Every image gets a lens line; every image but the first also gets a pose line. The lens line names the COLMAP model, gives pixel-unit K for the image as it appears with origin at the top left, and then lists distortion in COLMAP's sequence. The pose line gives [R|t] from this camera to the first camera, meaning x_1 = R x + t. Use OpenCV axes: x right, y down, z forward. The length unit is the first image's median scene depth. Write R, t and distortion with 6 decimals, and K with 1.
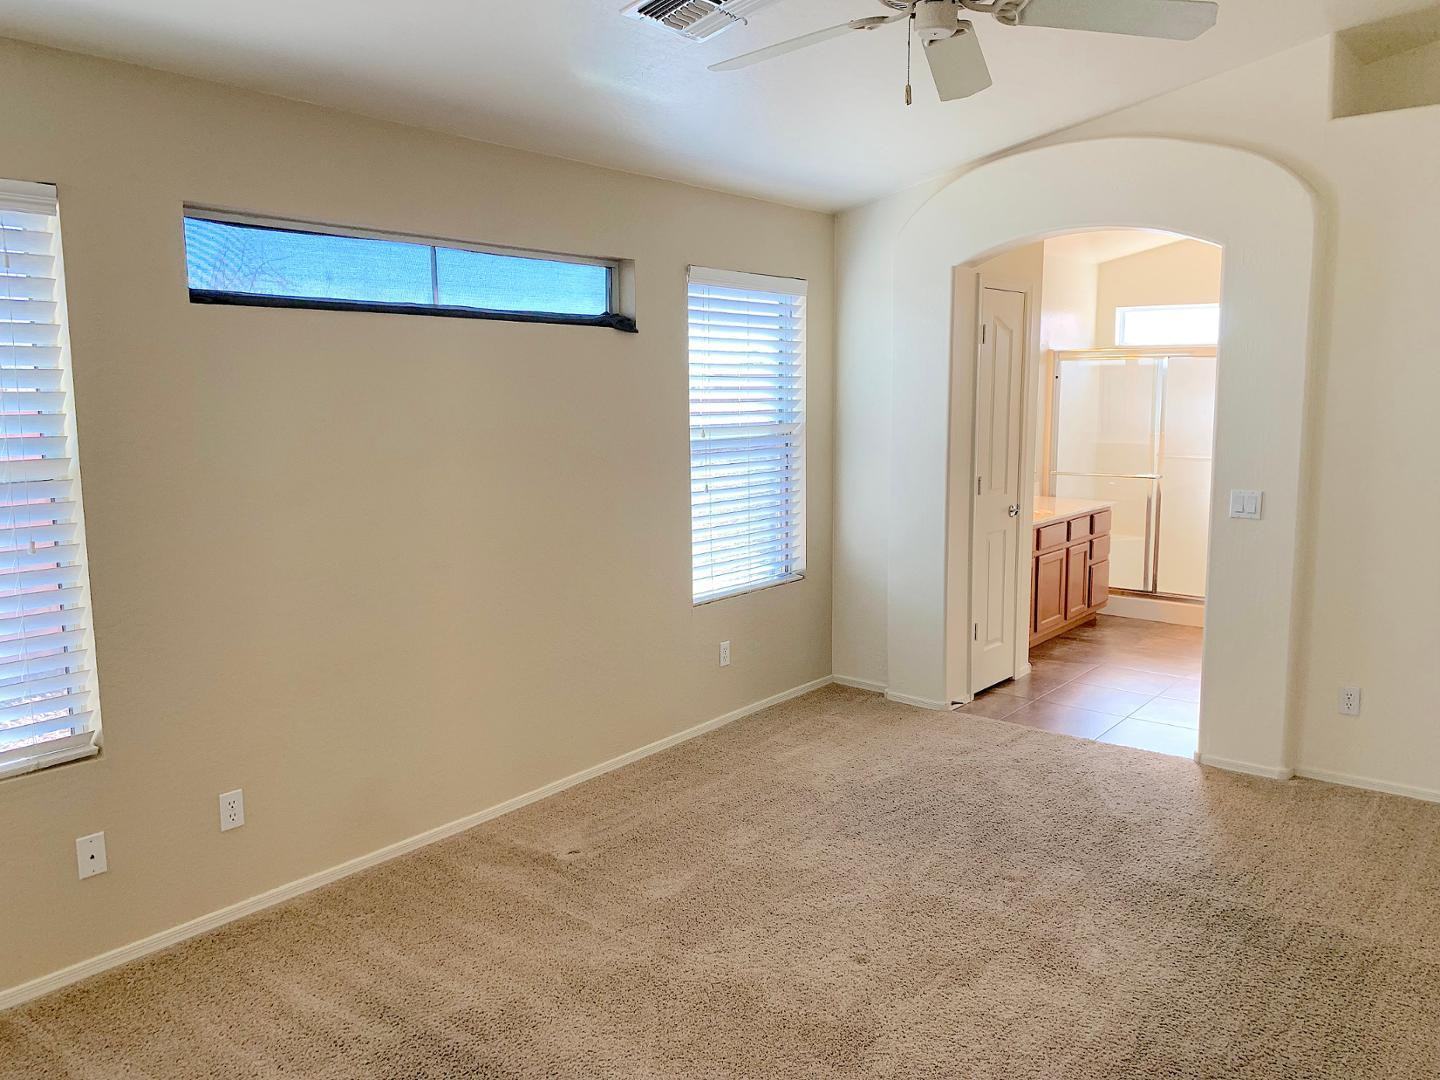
lens RADIAL K [[1095.8, 0, 706.2], [0, 1095.8, 530.6], [0, 0, 1]] dist [0.078048, -0.072196]
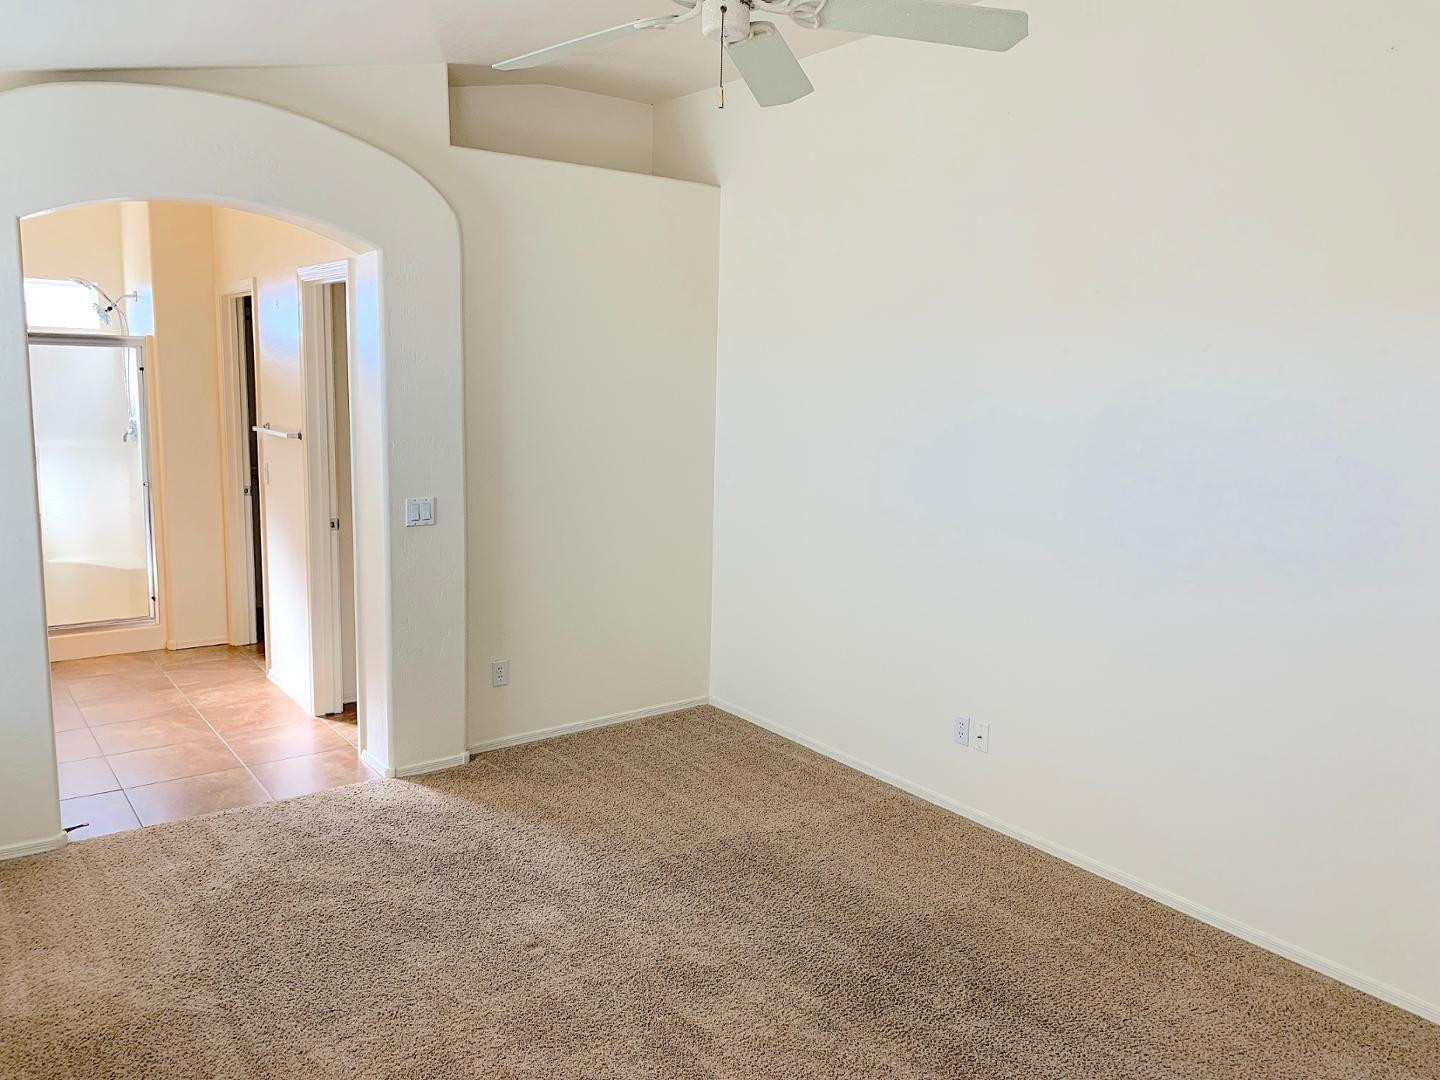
lens RADIAL K [[1103.6, 0, 690.4], [0, 1103.6, 537.7], [0, 0, 1]] dist [0.075267, -0.161859]
pose [[0.237979, -0.129689, 0.962573, -0.434461], [0.104807, 0.988688, 0.107295, -0.083059], [-0.965599, 0.075351, 0.248880, 0.515261]]
